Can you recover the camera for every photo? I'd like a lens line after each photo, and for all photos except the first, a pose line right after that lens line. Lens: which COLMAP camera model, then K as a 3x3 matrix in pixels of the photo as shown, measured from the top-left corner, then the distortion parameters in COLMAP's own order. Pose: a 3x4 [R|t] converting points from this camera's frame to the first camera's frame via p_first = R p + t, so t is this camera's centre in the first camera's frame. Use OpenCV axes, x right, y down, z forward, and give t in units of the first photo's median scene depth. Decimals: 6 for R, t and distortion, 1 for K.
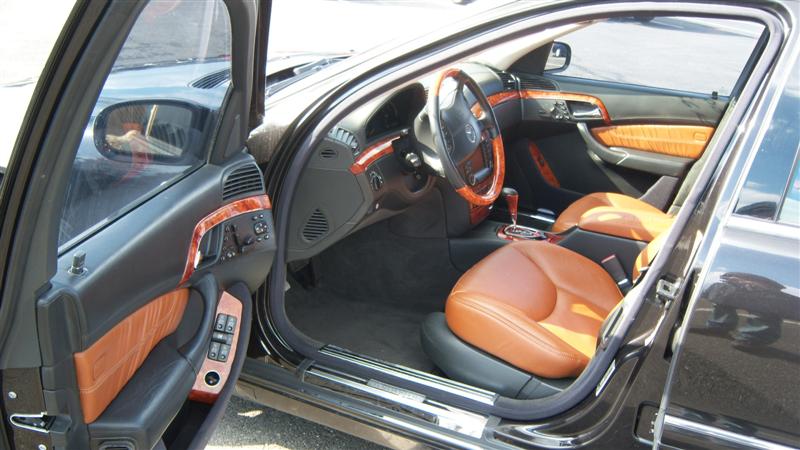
lens RADIAL K [[853.9, 0, 401.6], [0, 853.9, 247.7], [0, 0, 1]] dist [-0.094038, 0.024774]
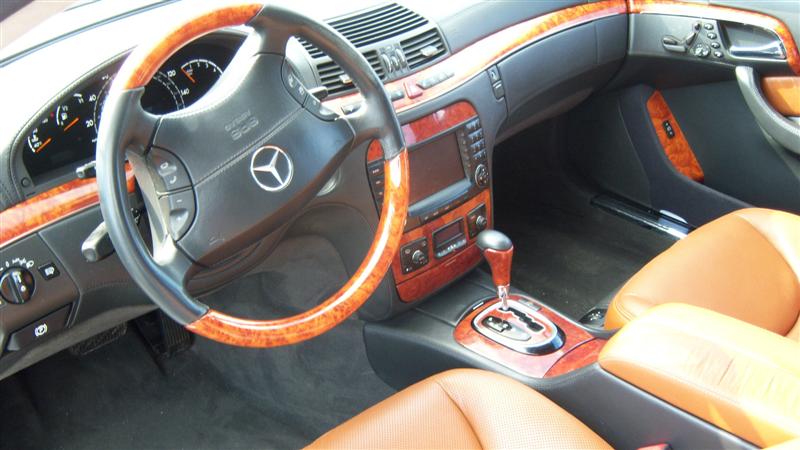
lens RADIAL K [[925.5, 0, 400.0], [0, 925.5, 225.0], [0, 0, 1]] dist [-0.124698, 0.034243]
pose [[0.947748, 0.103720, -0.301688, 0.196626], [-0.059743, 0.986646, 0.151528, -0.127695], [0.313376, -0.125587, 0.941288, 0.427154]]
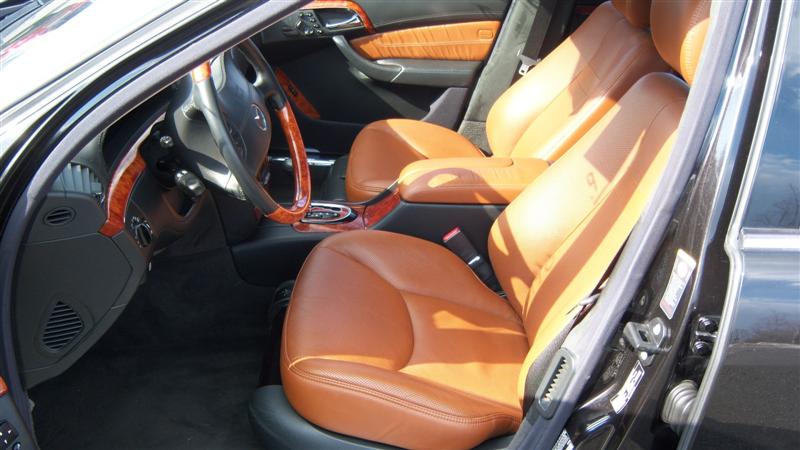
lens RADIAL K [[853.9, 0, 401.6], [0, 853.9, 247.7], [0, 0, 1]] dist [-0.094038, 0.024774]
pose [[0.911277, -0.233043, 0.339506, -0.047436], [0.173605, 0.965026, 0.196431, -0.105466], [-0.373409, -0.120063, 0.919864, 0.243542]]
